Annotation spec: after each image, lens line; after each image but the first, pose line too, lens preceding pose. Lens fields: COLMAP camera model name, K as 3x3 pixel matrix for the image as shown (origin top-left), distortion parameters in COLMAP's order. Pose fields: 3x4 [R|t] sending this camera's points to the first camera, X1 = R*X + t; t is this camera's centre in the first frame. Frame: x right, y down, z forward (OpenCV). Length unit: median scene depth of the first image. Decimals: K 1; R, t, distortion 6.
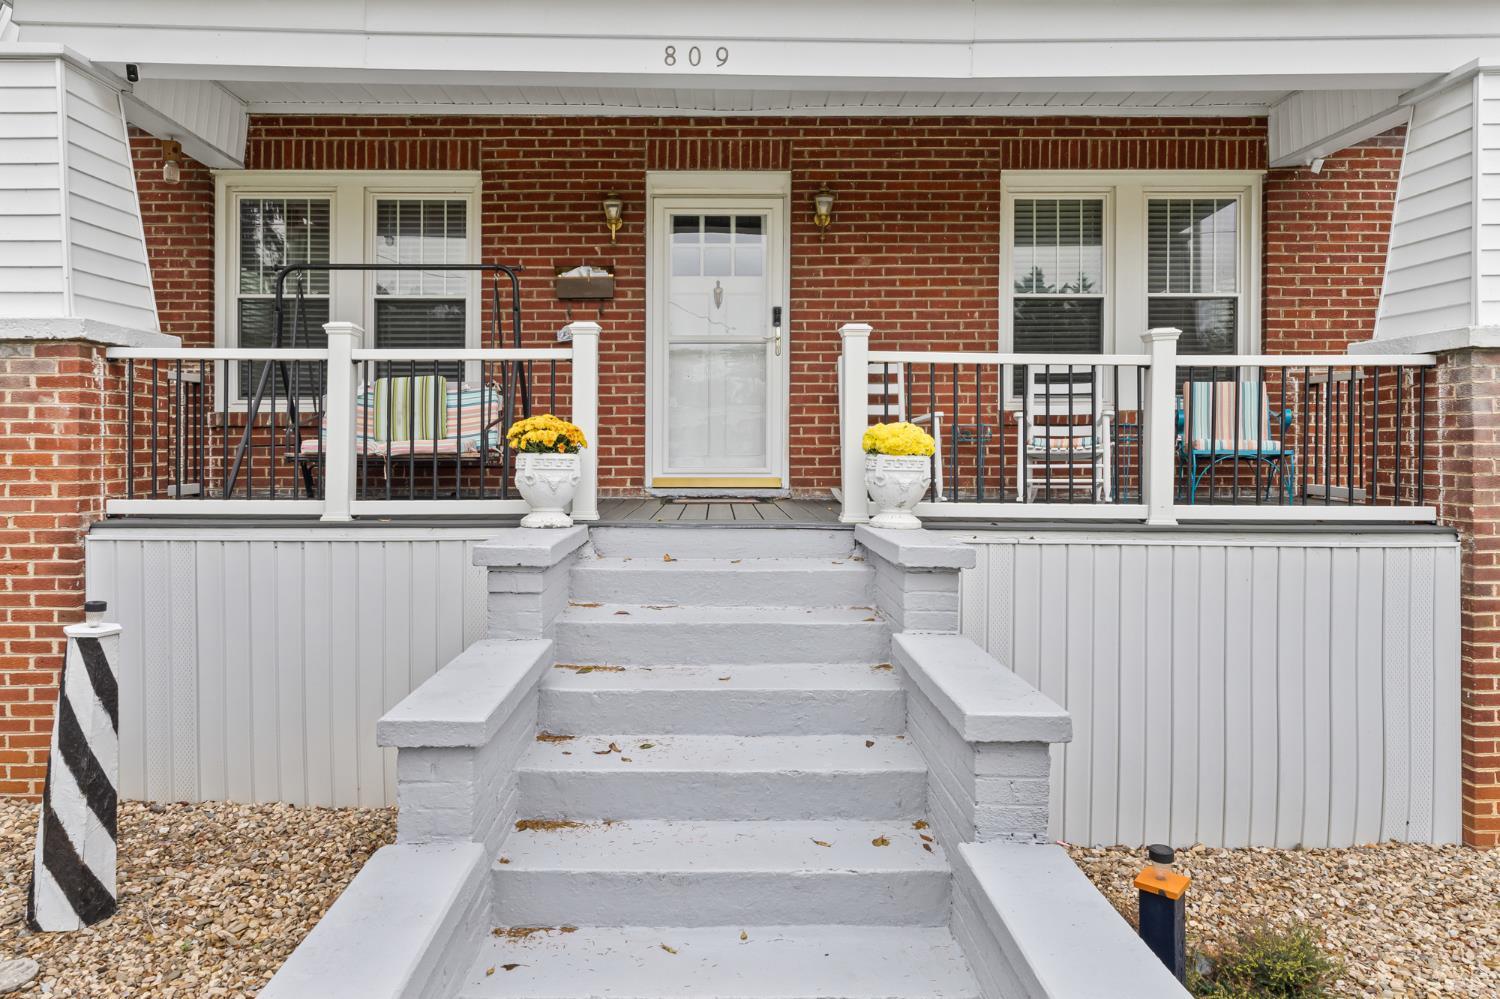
lens RADIAL K [[958.4, 0, 713.7], [0, 958.4, 457.8], [0, 0, 1]] dist [-0.002400, -0.002386]
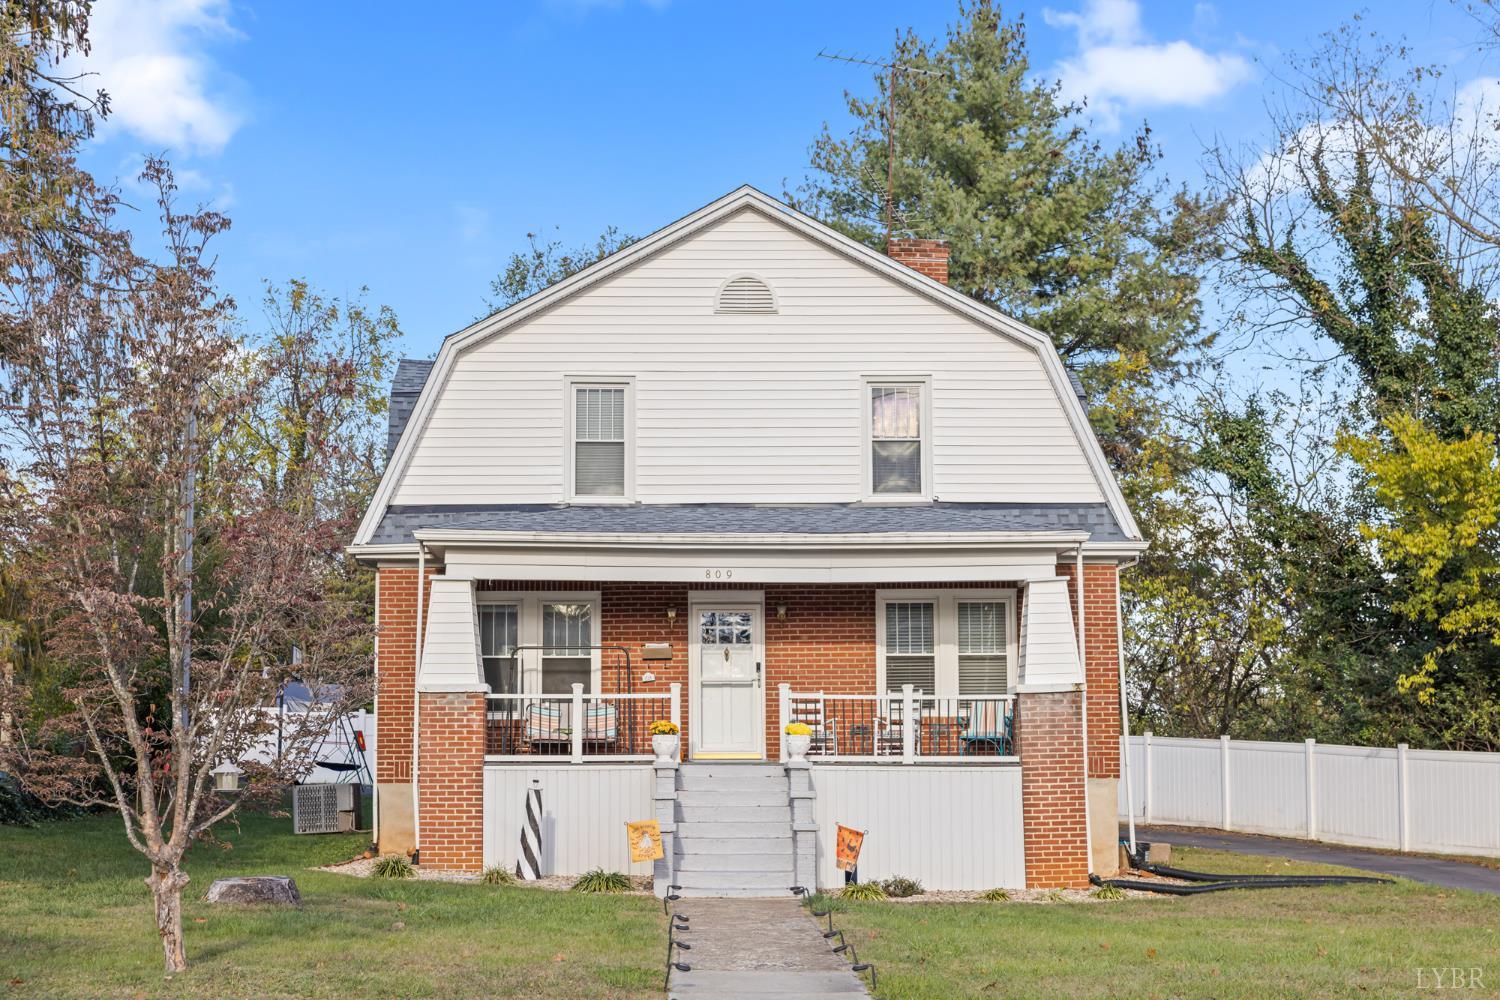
lens RADIAL K [[2359.8, 0, 747.2], [0, 2359.8, 501.4], [0, 0, 1]] dist [-0.013444, -0.015761]
pose [[0.999567, -0.002380, 0.029336, -0.091081], [0.006400, 0.990454, -0.137696, 0.168370], [-0.028729, 0.137824, 0.990040, -3.651494]]
